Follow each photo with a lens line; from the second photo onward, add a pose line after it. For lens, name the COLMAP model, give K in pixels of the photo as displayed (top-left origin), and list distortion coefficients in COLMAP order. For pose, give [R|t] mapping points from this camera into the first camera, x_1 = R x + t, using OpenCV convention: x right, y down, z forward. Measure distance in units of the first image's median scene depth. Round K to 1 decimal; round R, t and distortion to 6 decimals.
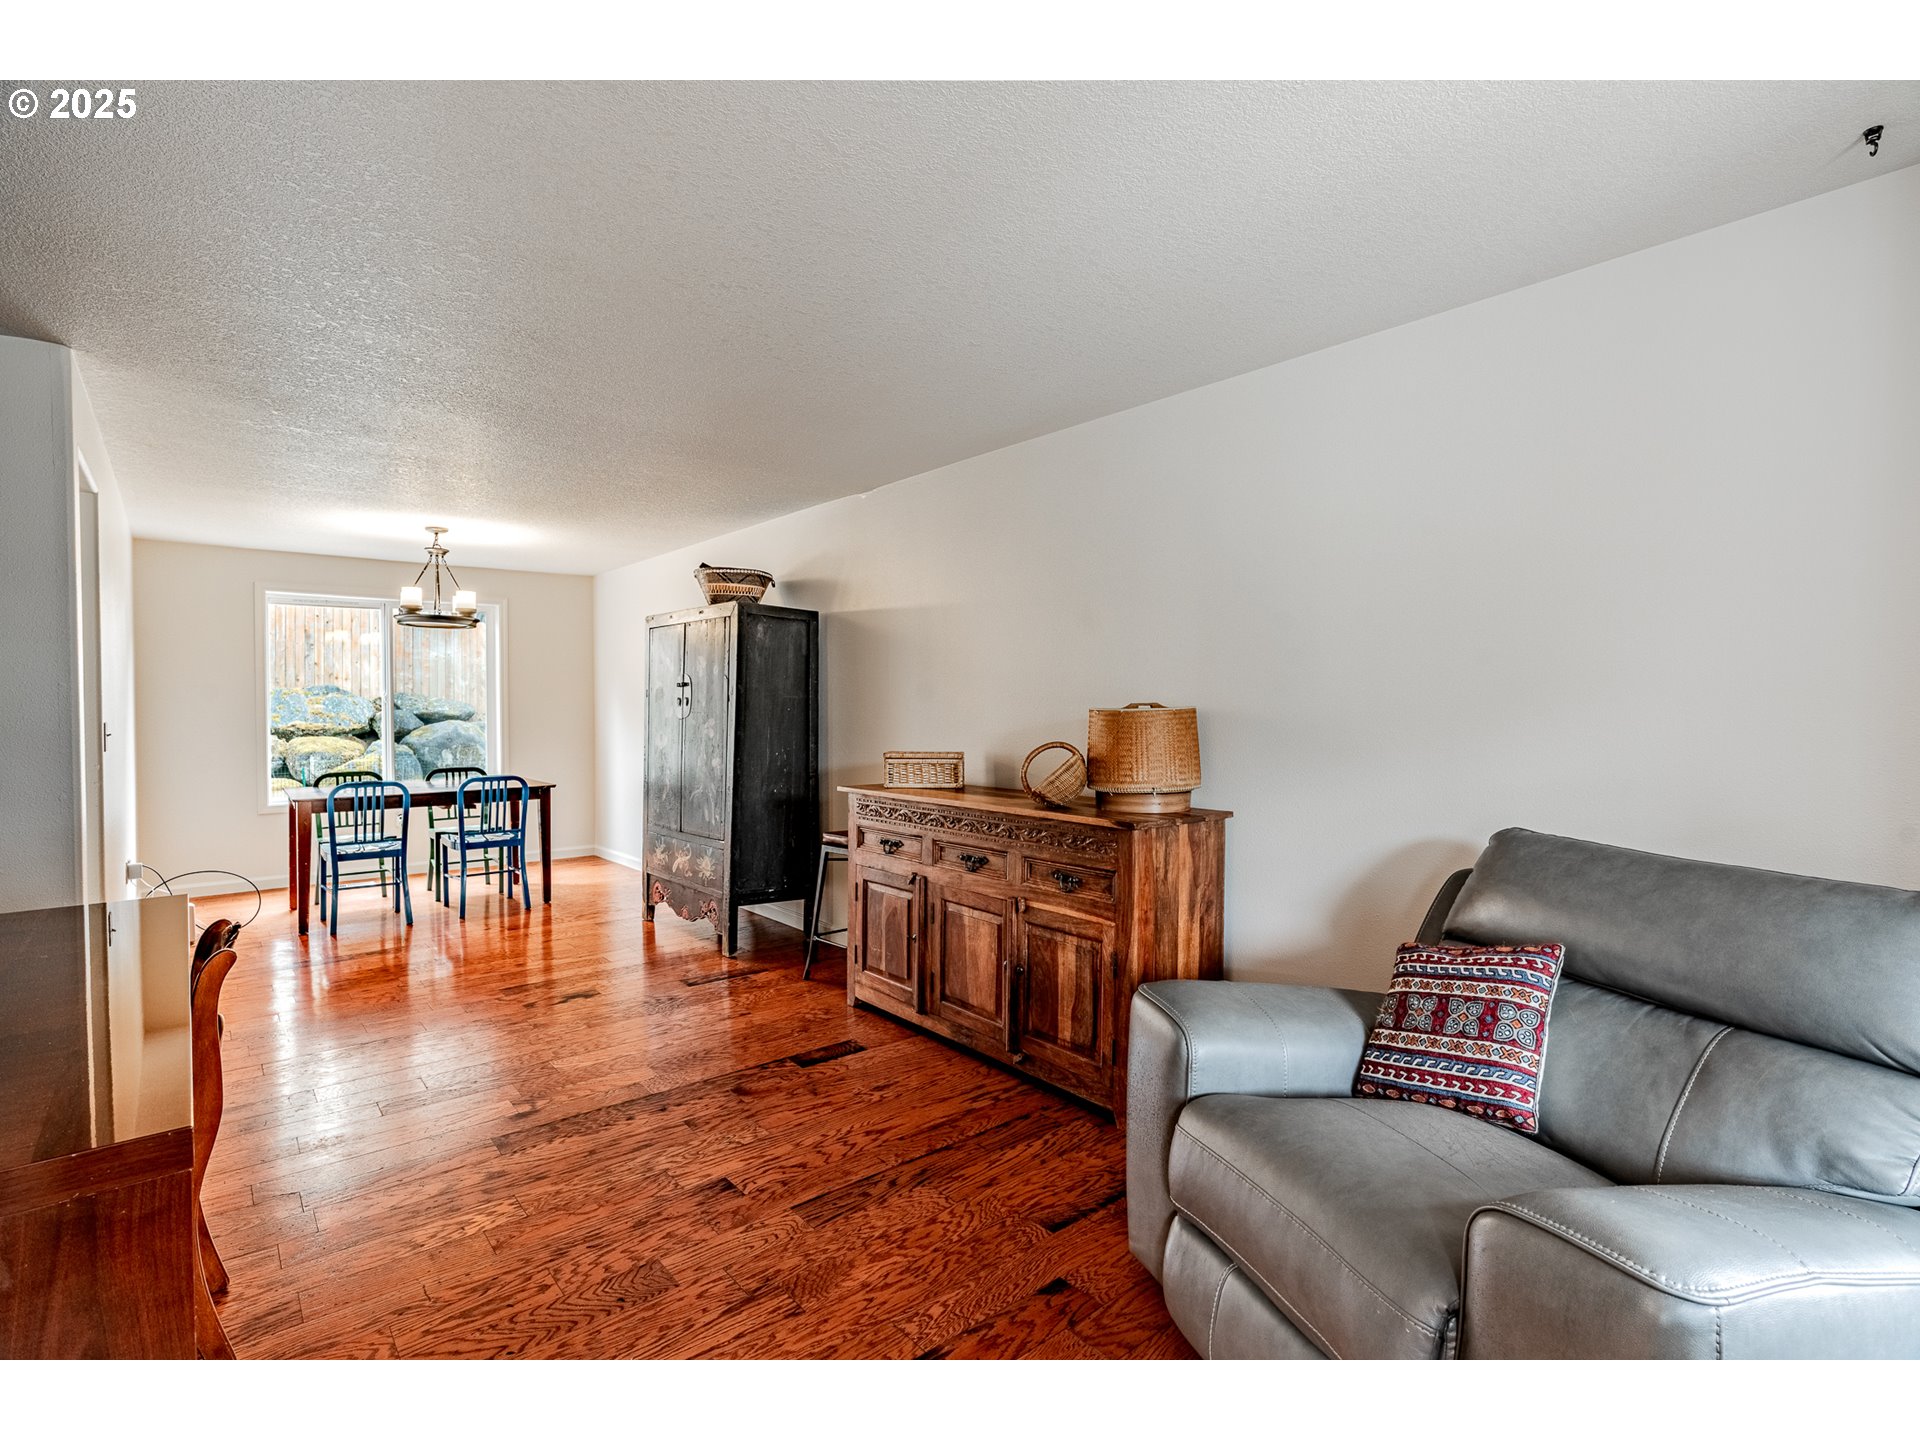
lens RADIAL K [[945.6, 0, 980.7], [0, 945.6, 719.0], [0, 0, 1]] dist [-0.005590, 0.002100]
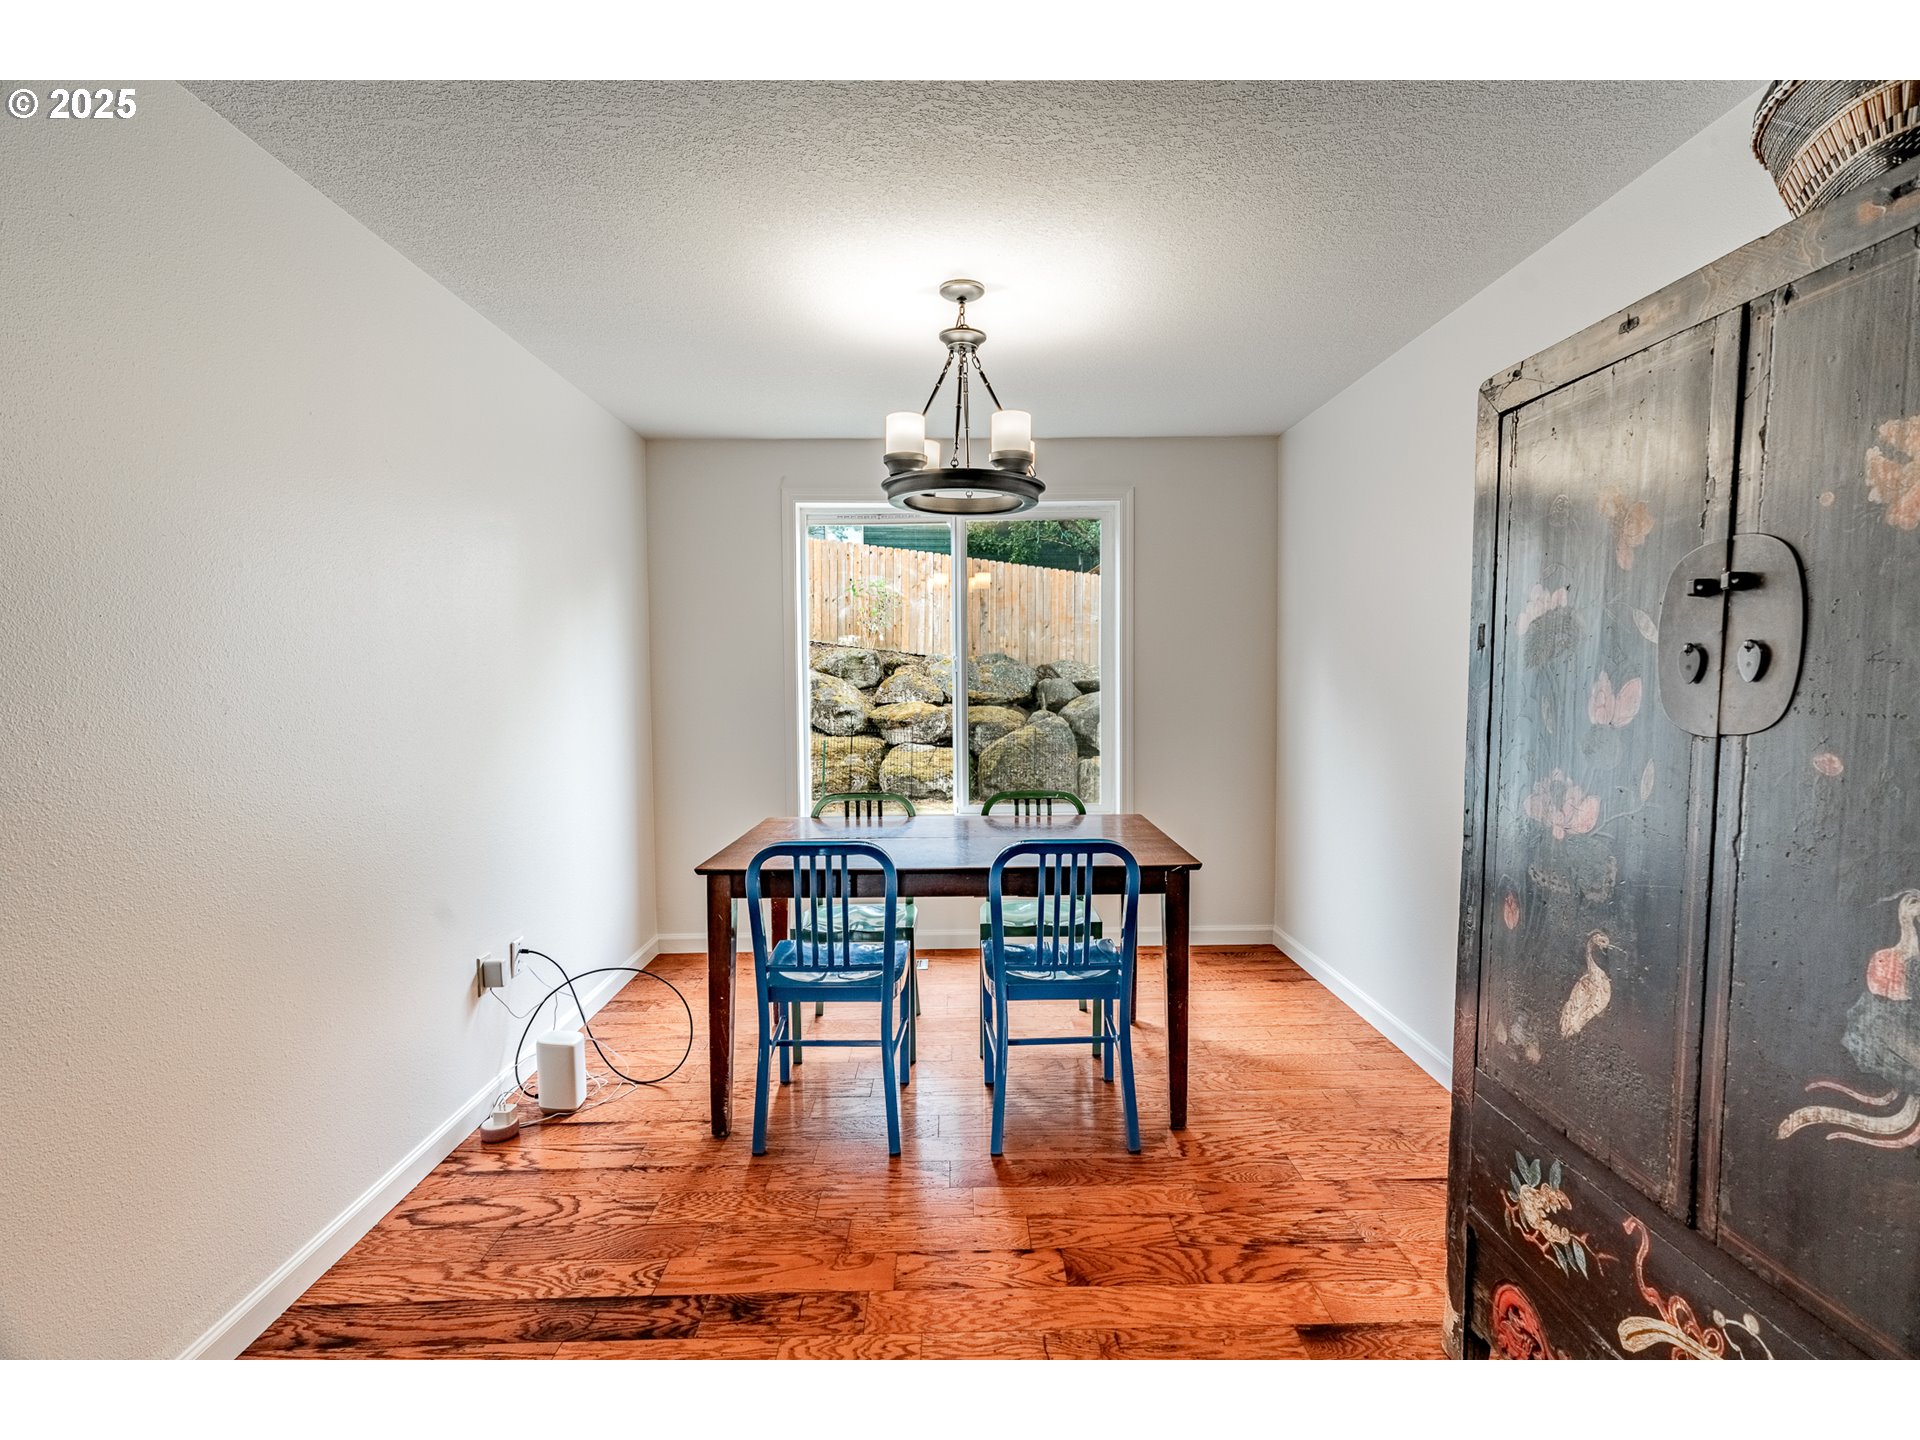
lens RADIAL K [[942.5, 0, 967.4], [0, 942.5, 717.2], [0, 0, 1]] dist [-0.002524, -0.001338]
pose [[0.774522, 0.026532, -0.631991, -0.187506], [-0.005334, 0.999358, 0.035418, -0.007314], [0.632525, -0.024061, 0.774166, 0.429466]]
